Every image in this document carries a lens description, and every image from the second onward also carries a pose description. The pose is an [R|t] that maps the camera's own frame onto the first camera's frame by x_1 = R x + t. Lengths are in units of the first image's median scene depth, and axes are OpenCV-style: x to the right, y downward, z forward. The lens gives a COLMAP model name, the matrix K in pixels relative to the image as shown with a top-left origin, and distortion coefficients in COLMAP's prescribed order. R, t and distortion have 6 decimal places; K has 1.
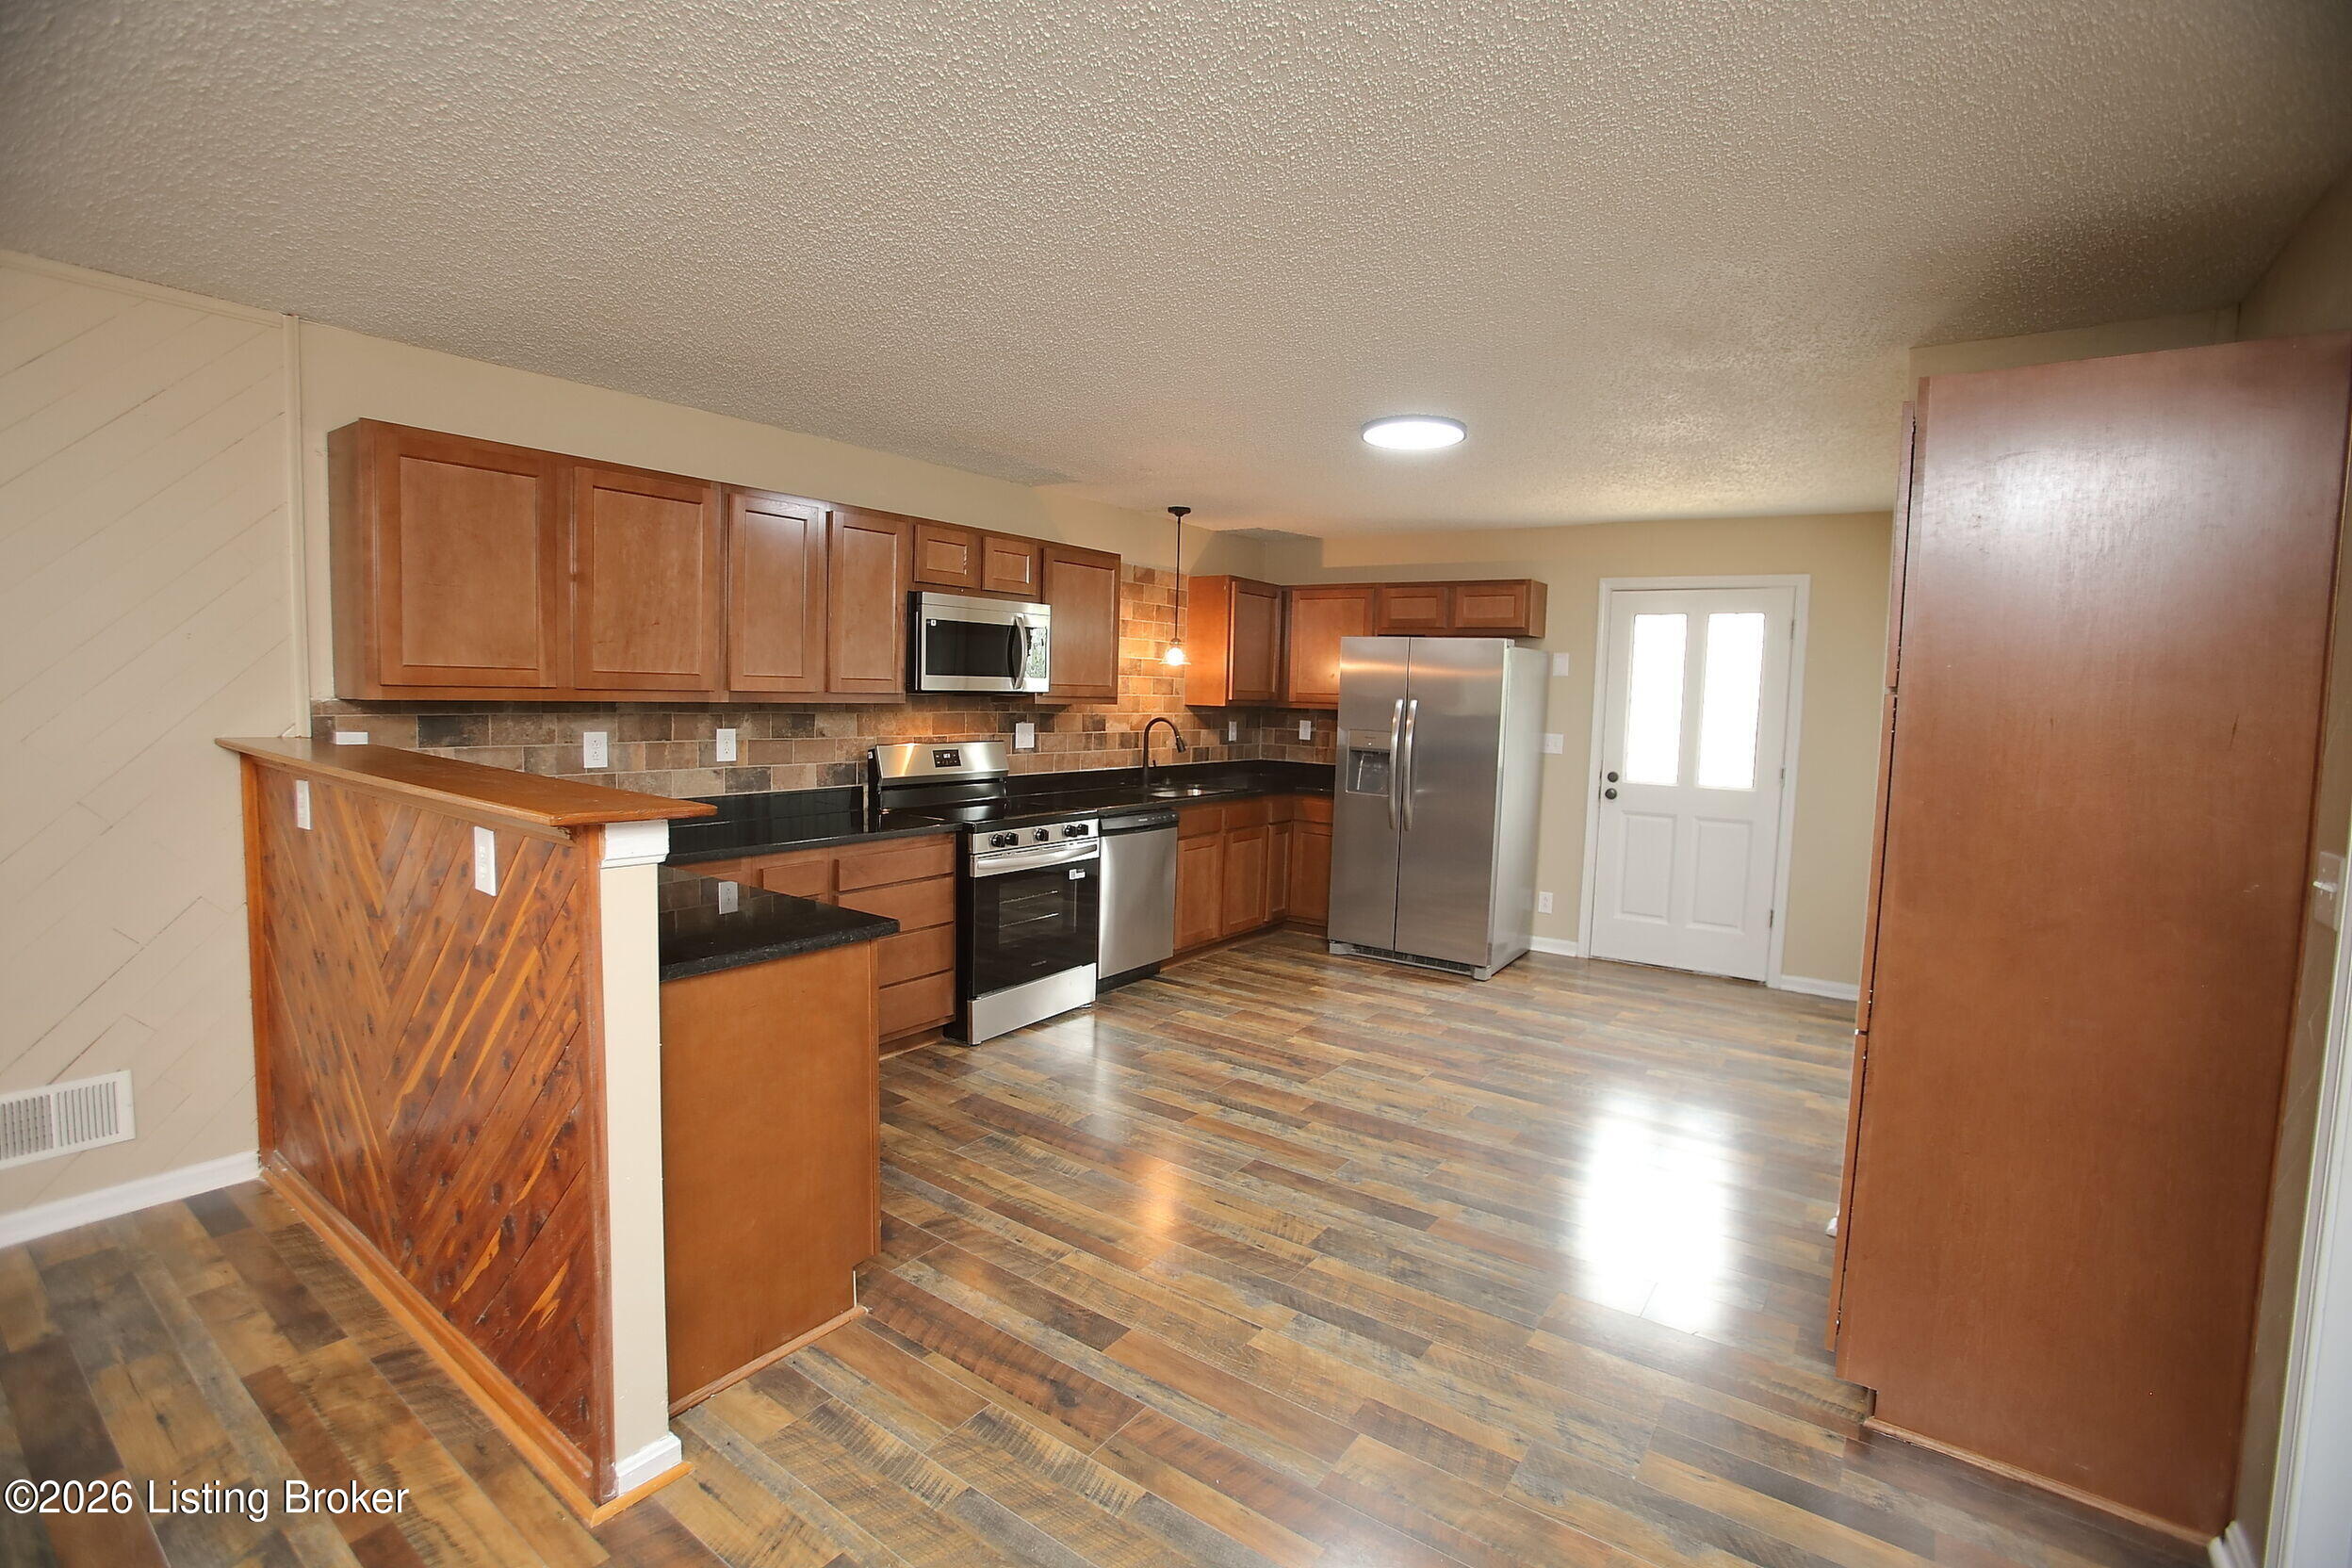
lens RADIAL K [[1076.8, 0, 1181.1], [0, 1076.8, 779.6], [0, 0, 1]] dist [-0.086479, 0.036896]
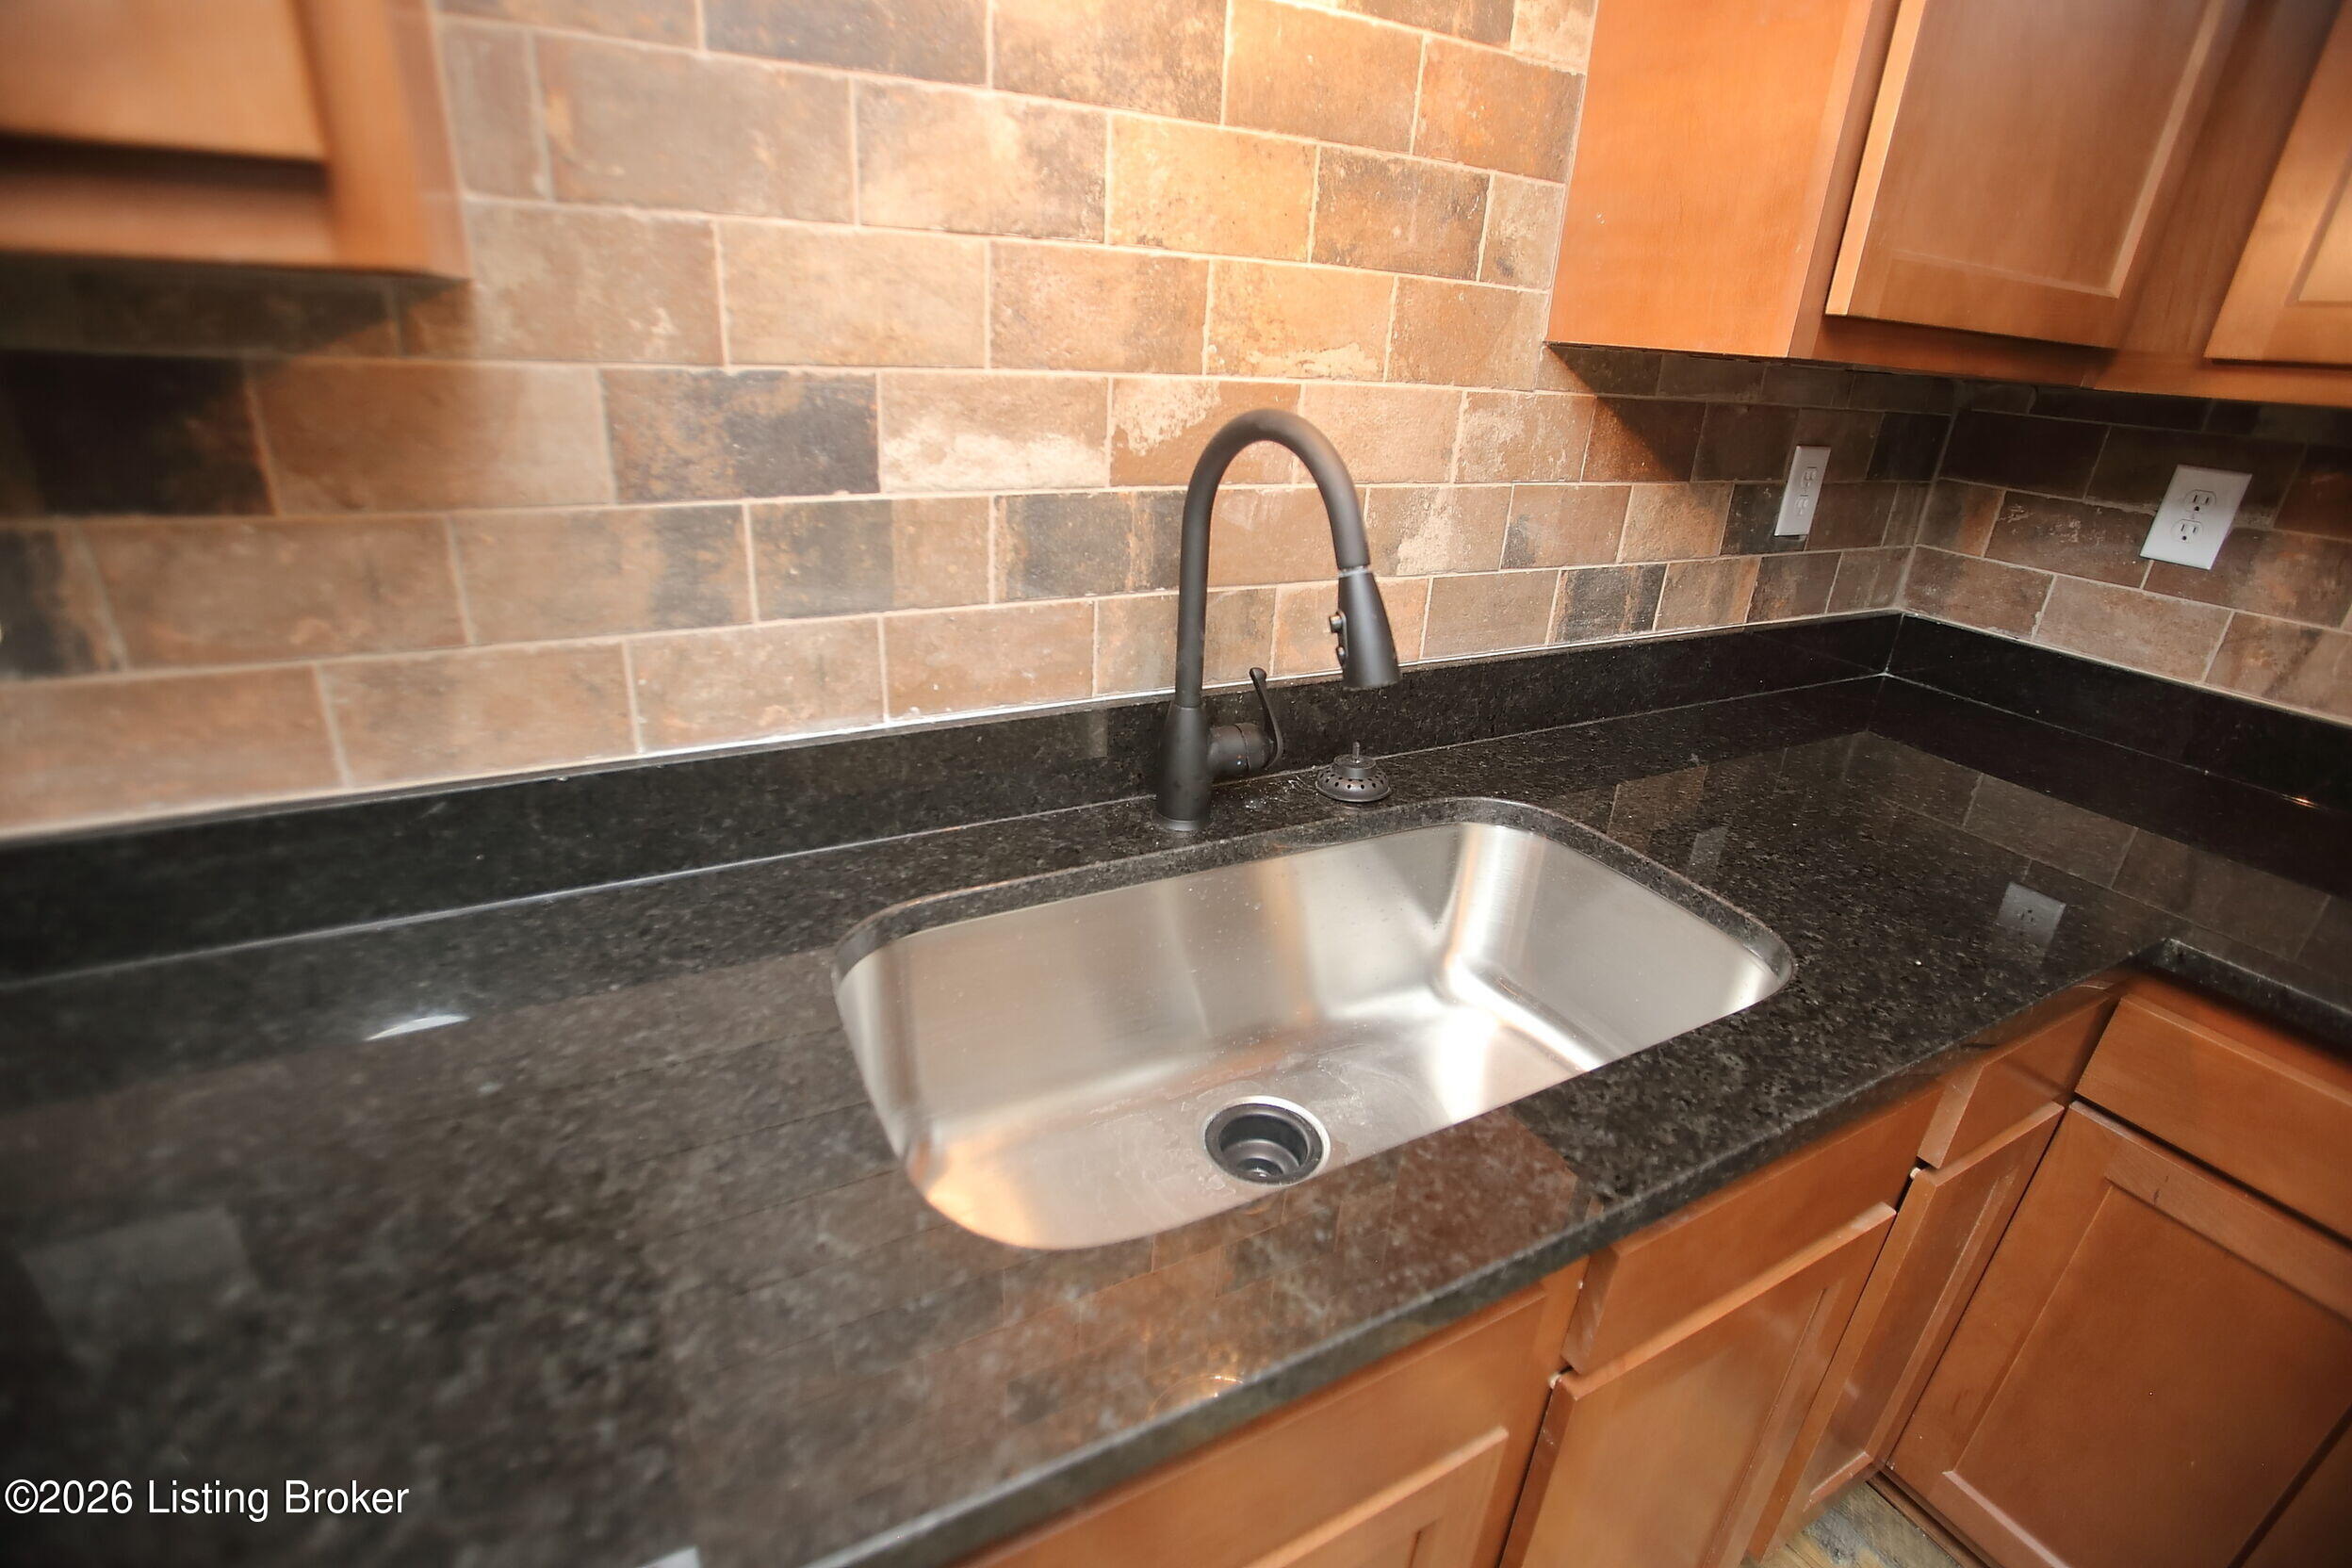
lens RADIAL K [[1076.8, 0, 1181.1], [0, 1076.8, 779.6], [0, 0, 1]] dist [-0.086479, 0.036896]
pose [[0.897586, 0.192337, -0.396667, 0.041345], [-0.063741, 0.946971, 0.314934, -0.065210], [0.436206, -0.257396, 0.862248, 1.019842]]
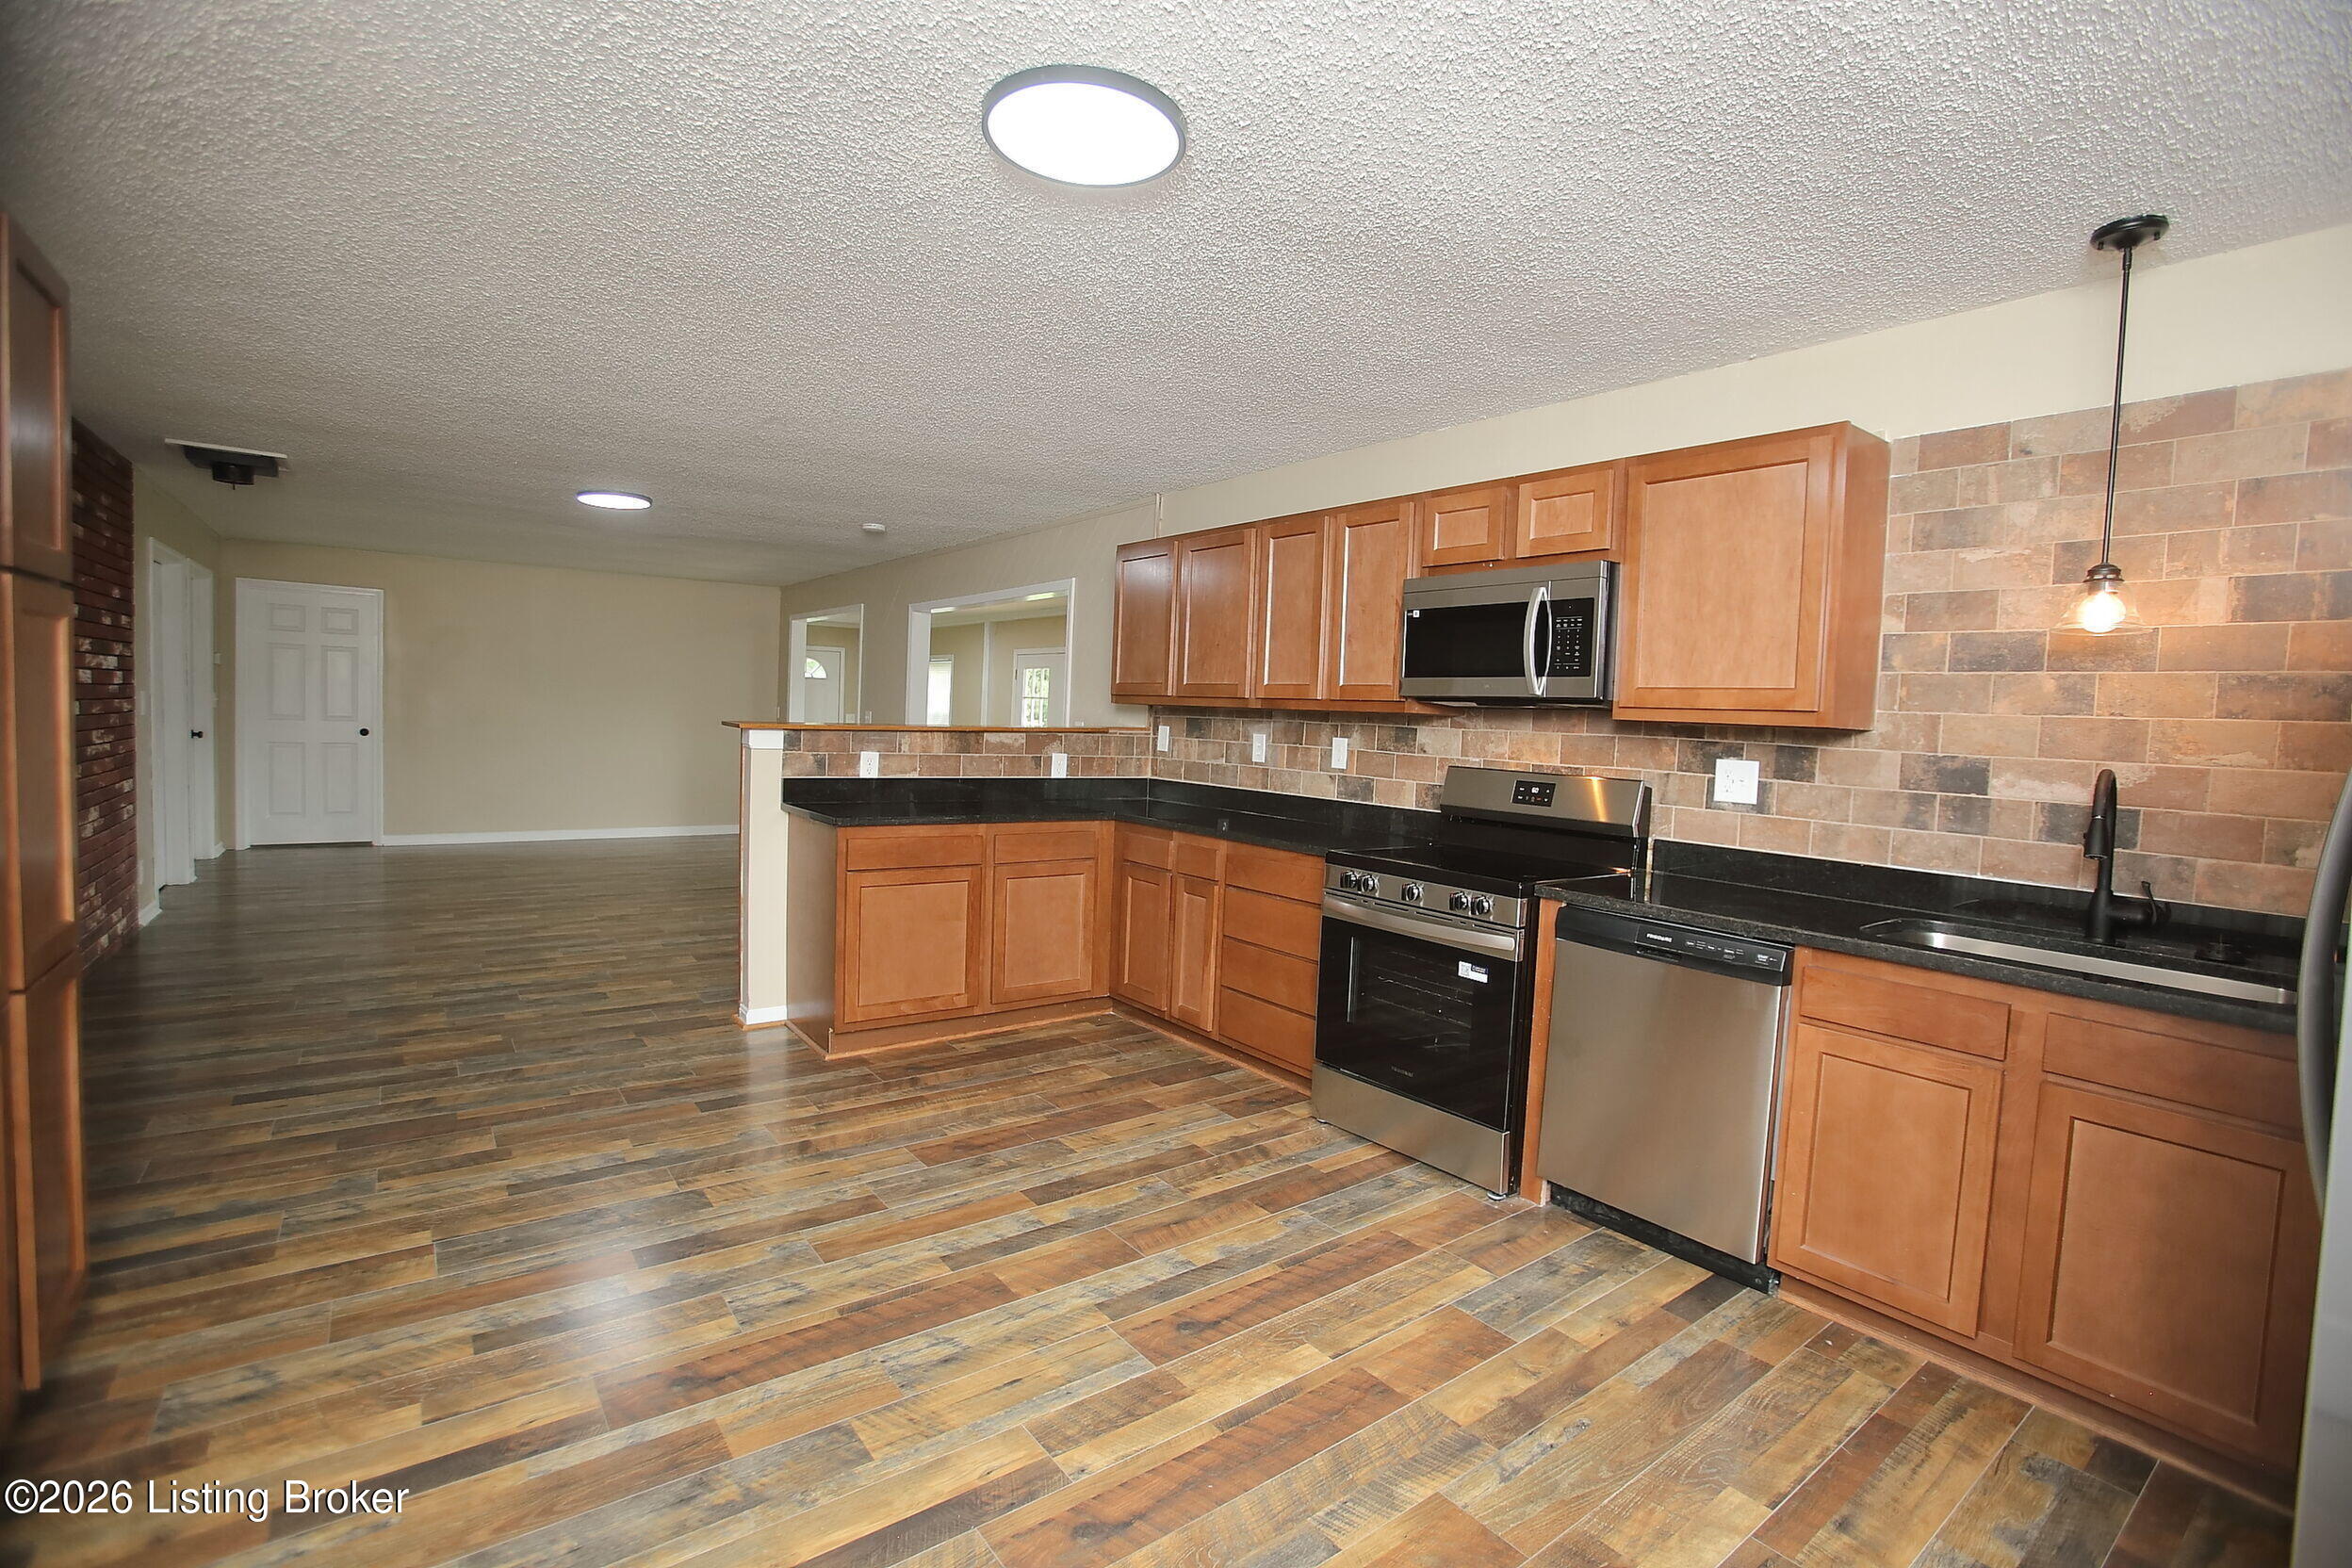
lens RADIAL K [[1076.8, 0, 1181.1], [0, 1076.8, 779.6], [0, 0, 1]] dist [-0.086479, 0.036896]
pose [[-0.295937, 0.013567, -0.955111, 0.522800], [-0.130221, 0.989991, 0.054411, -0.035513], [0.946289, 0.140478, -0.291208, 0.932776]]
